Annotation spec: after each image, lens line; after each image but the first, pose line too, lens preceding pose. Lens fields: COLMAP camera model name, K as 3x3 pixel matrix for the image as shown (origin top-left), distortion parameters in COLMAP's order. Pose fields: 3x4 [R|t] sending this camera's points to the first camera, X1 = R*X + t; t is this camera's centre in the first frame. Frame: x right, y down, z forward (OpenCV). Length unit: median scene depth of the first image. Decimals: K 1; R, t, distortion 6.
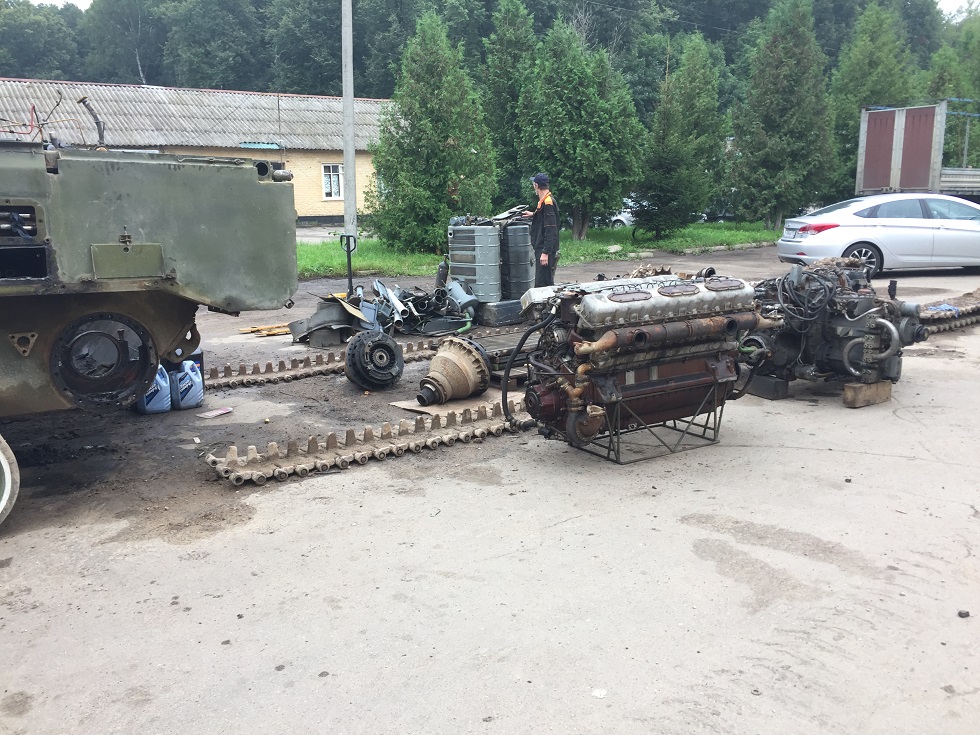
lens RADIAL K [[835.2, 0, 490.0], [0, 835.2, 367.5], [0, 0, 1]] dist [0.085486, -0.110866]
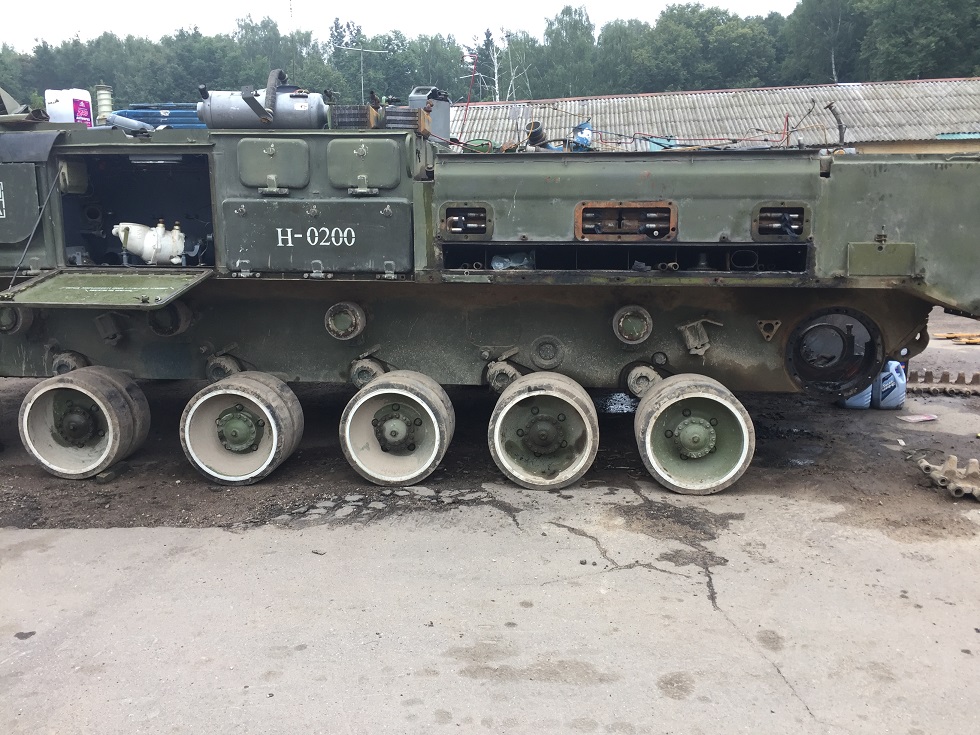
lens RADIAL K [[835.2, 0, 490.0], [0, 835.2, 367.5], [0, 0, 1]] dist [0.085486, -0.110866]
pose [[0.740717, 0.123751, -0.660321, -0.072499], [-0.121719, 0.991342, 0.049249, 0.010922], [0.660698, 0.043895, 0.749367, -0.076307]]
